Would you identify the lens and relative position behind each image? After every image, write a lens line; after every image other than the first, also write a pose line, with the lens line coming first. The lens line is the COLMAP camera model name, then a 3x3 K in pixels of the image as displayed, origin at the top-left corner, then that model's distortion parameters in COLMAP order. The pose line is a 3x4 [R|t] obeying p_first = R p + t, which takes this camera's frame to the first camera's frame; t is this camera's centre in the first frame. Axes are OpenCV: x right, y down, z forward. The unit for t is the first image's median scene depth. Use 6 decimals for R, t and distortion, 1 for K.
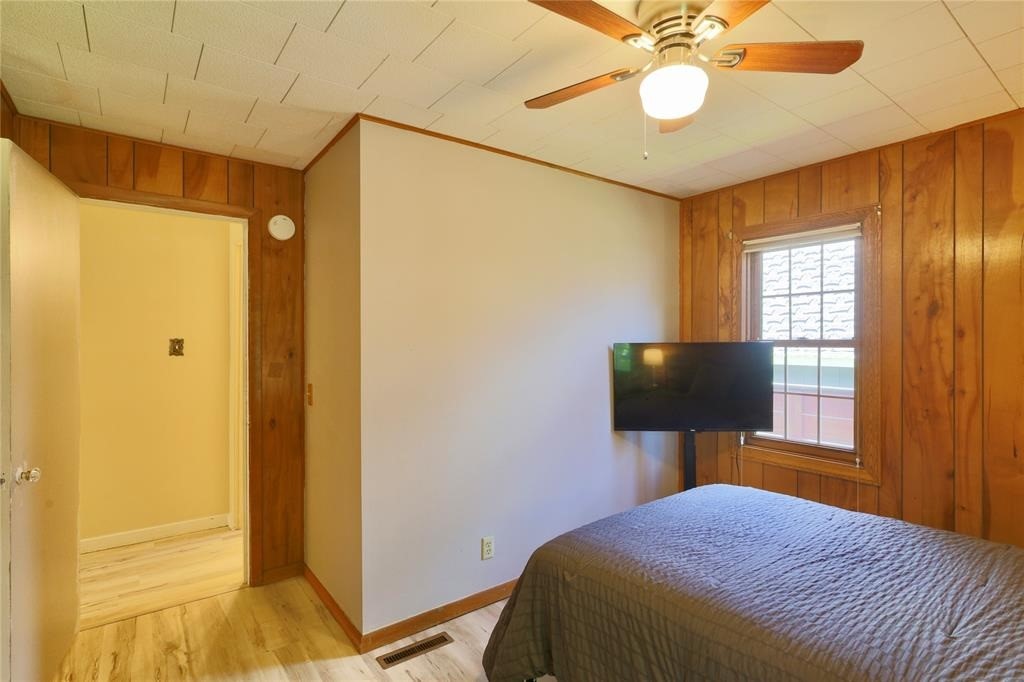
lens RADIAL K [[501.3, 0, 512.0], [0, 501.3, 341.0], [0, 0, 1]] dist [0.000591, 0.000704]
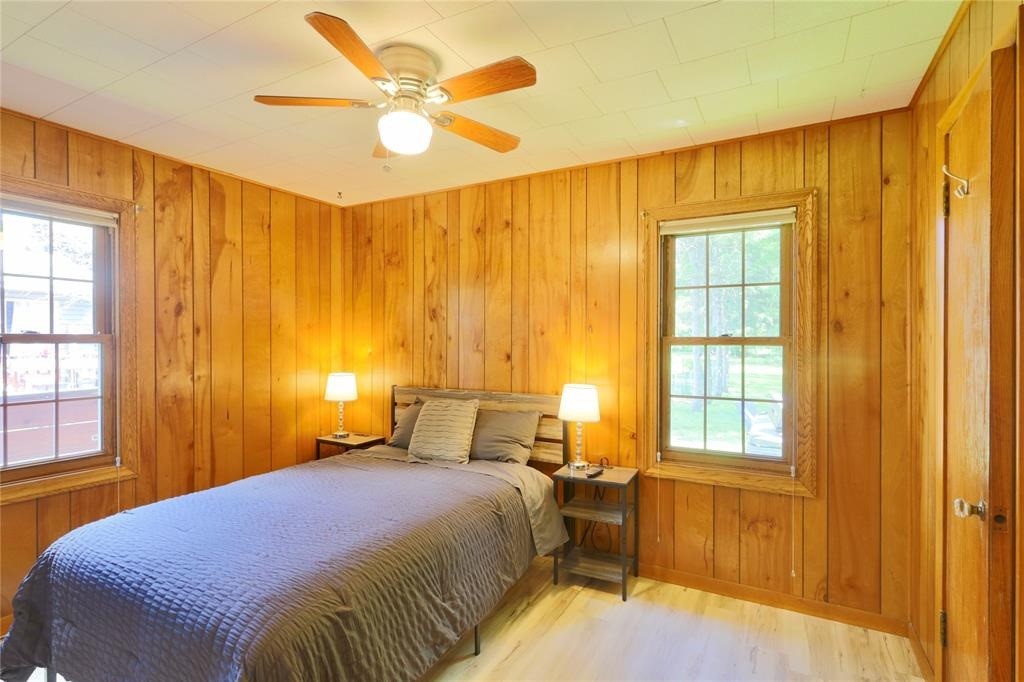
lens RADIAL K [[501.3, 0, 512.0], [0, 501.3, 341.0], [0, 0, 1]] dist [0.000591, 0.000704]
pose [[-0.414831, 0.001336, 0.909898, -0.541018], [0.003698, 0.999993, 0.000218, 0.013259], [-0.909891, 0.003455, -0.414833, 0.756485]]
